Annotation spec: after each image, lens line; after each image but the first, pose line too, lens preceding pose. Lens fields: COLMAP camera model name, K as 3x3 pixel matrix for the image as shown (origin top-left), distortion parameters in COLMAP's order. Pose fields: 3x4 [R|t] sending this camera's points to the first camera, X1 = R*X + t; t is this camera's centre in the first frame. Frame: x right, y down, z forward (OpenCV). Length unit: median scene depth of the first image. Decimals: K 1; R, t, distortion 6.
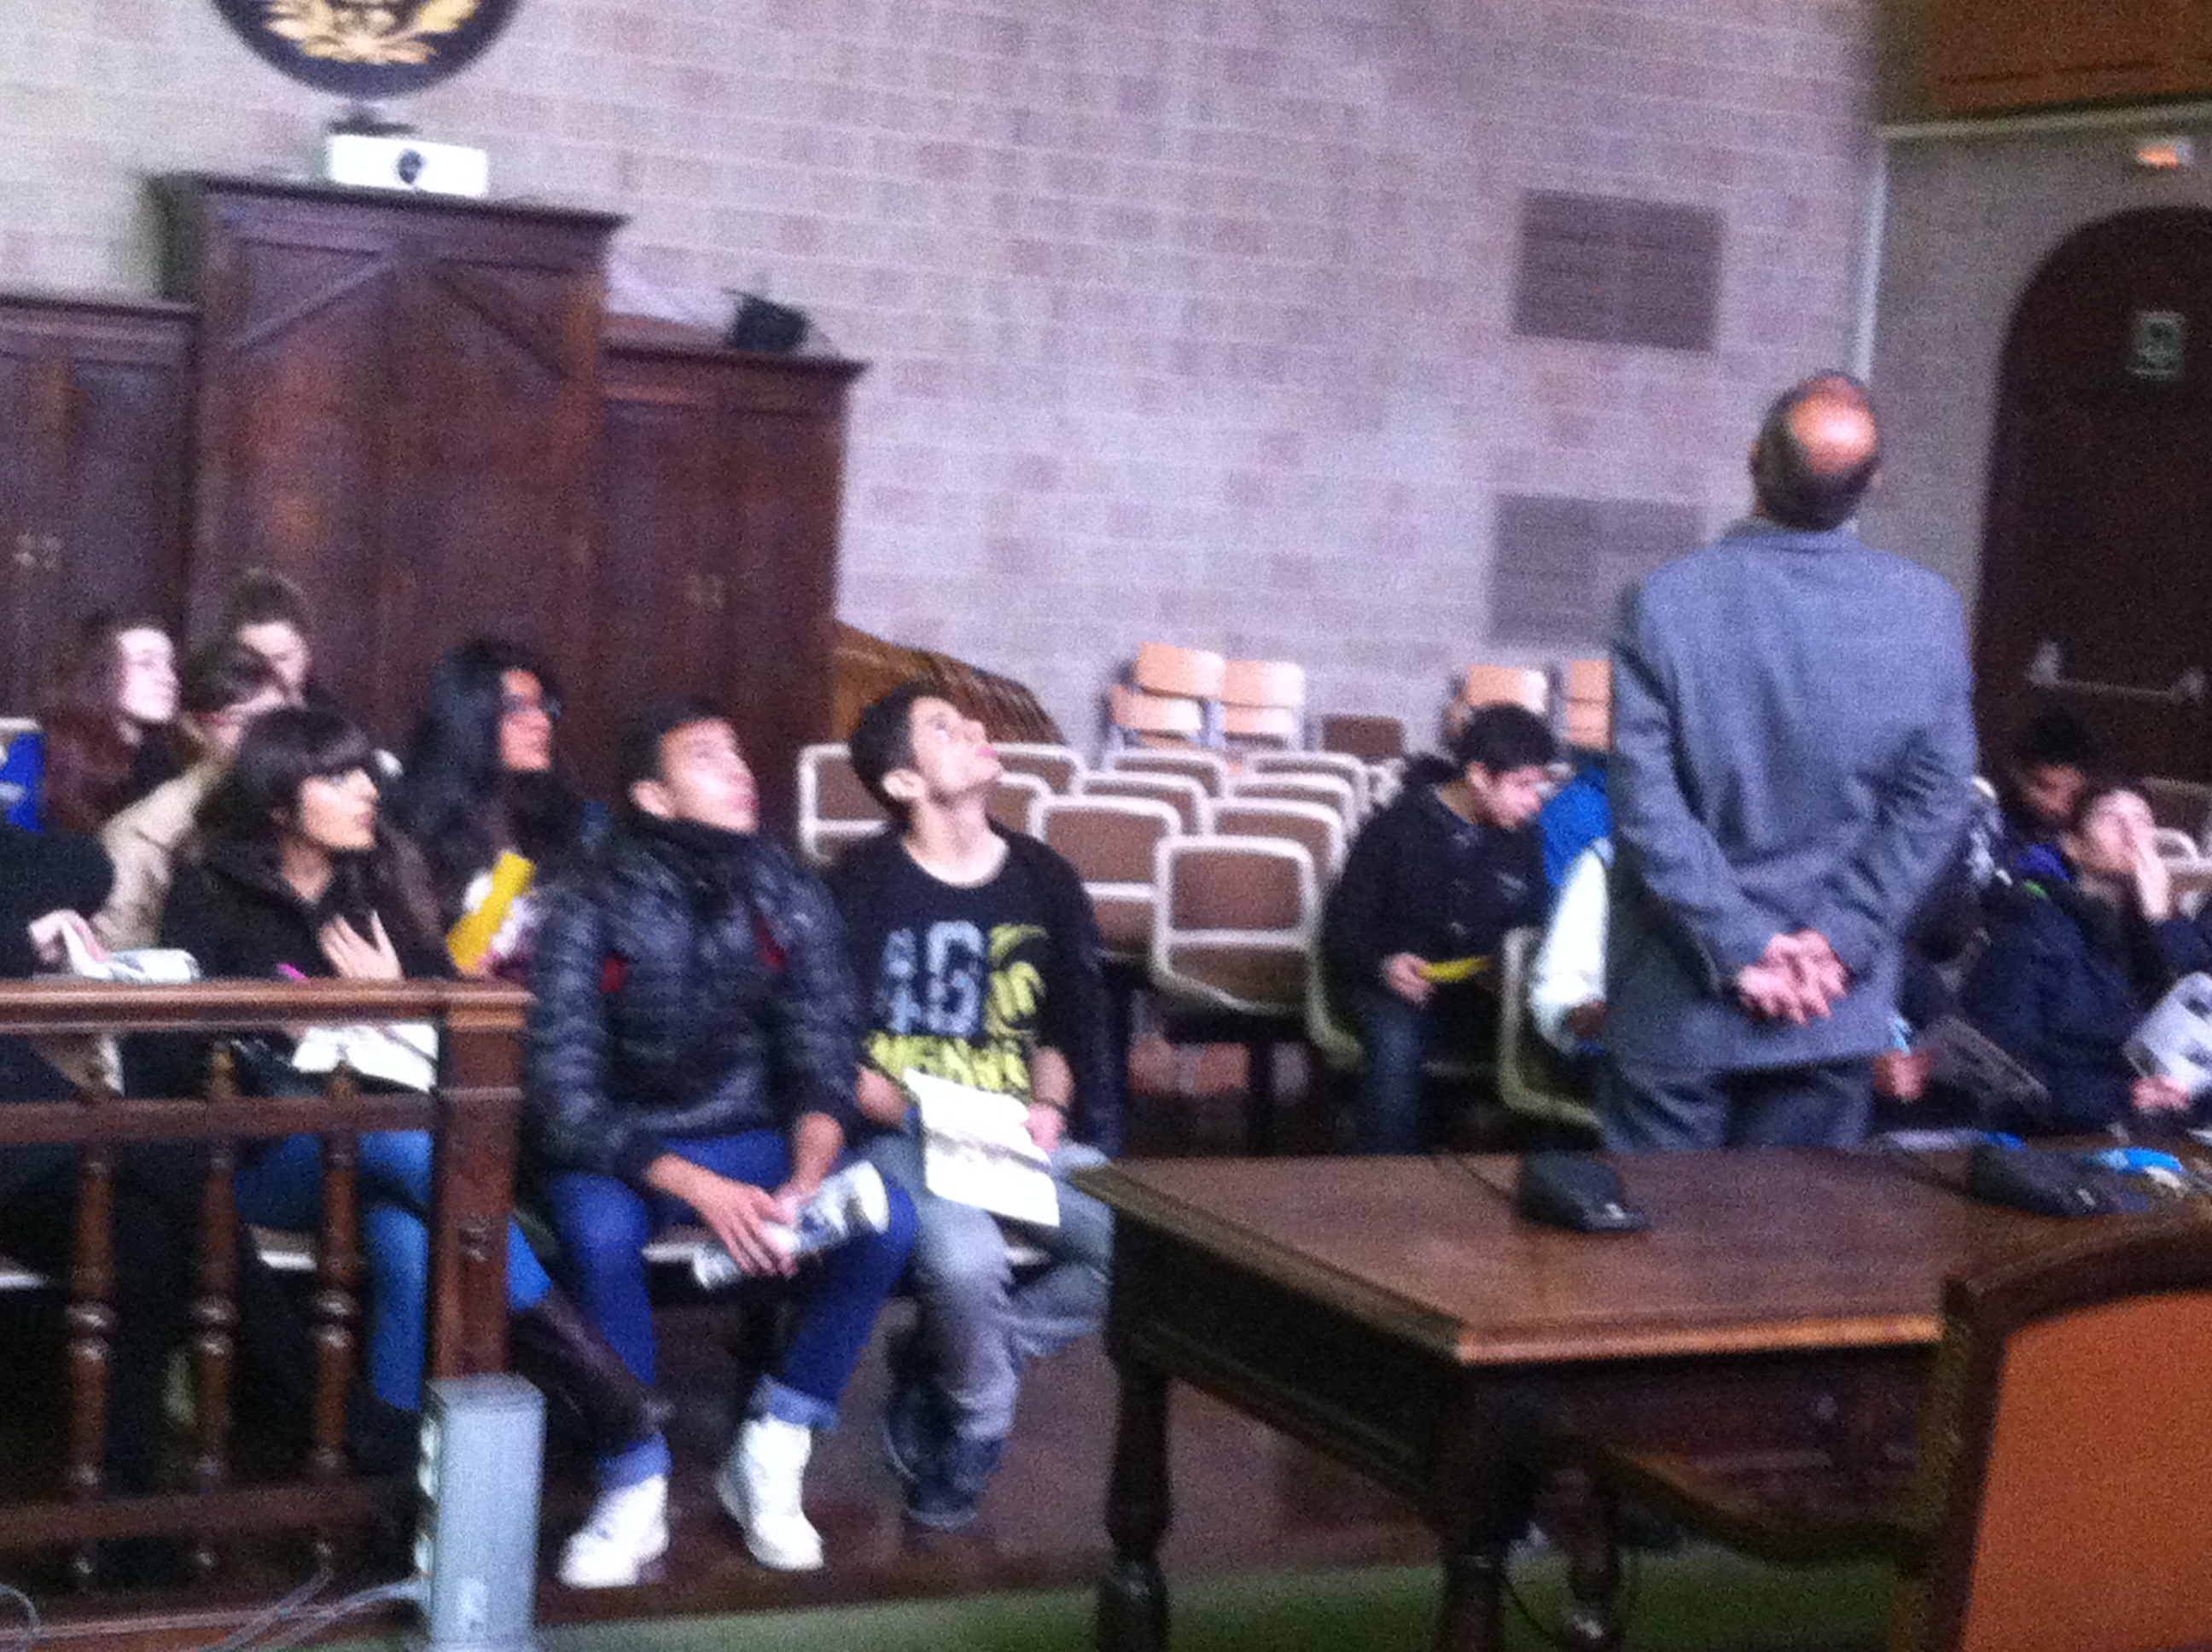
lens RADIAL K [[3883.0, 0, 1112.3], [0, 3883.0, 828.2], [0, 0, 1]] dist [0.077529, 0.000000]
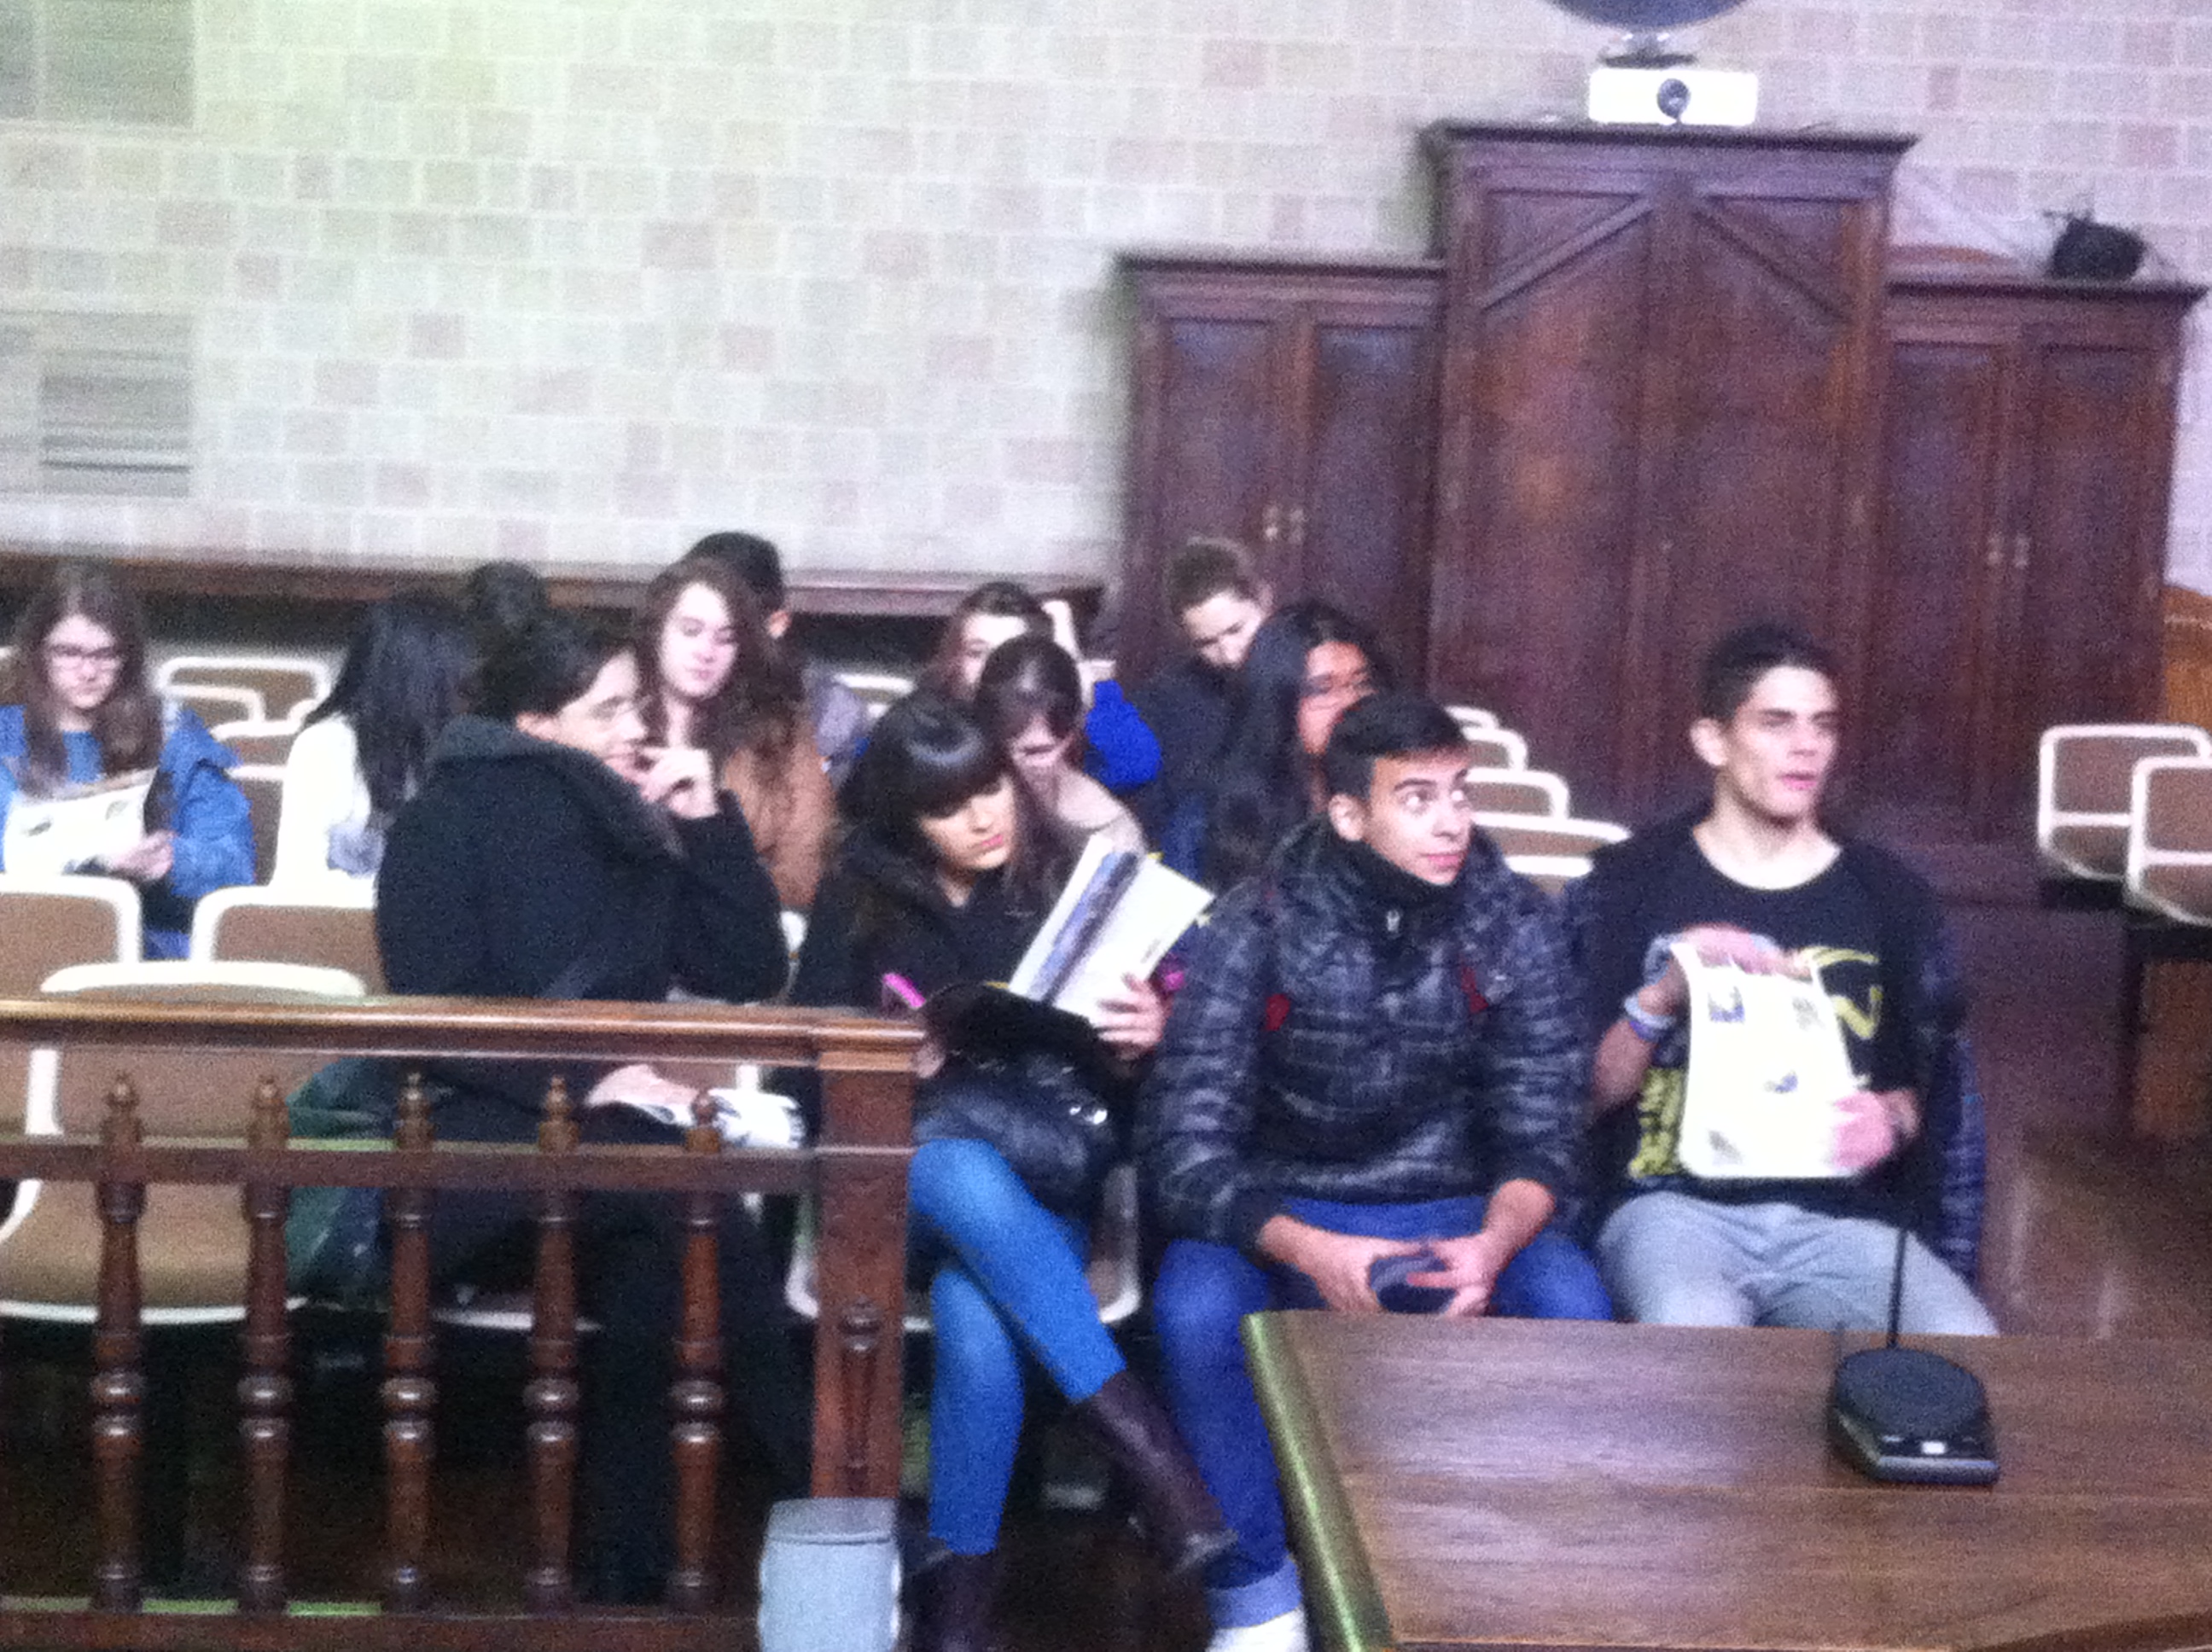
lens RADIAL K [[3883.0, 0, 1104.5], [0, 3883.0, 834.2], [0, 0, 1]] dist [0.077529, 0.000000]
pose [[0.909473, 0.011938, -0.415591, 0.080789], [-0.008988, 0.999919, 0.009053, -0.002380], [0.415665, -0.004498, 0.909507, 0.099570]]
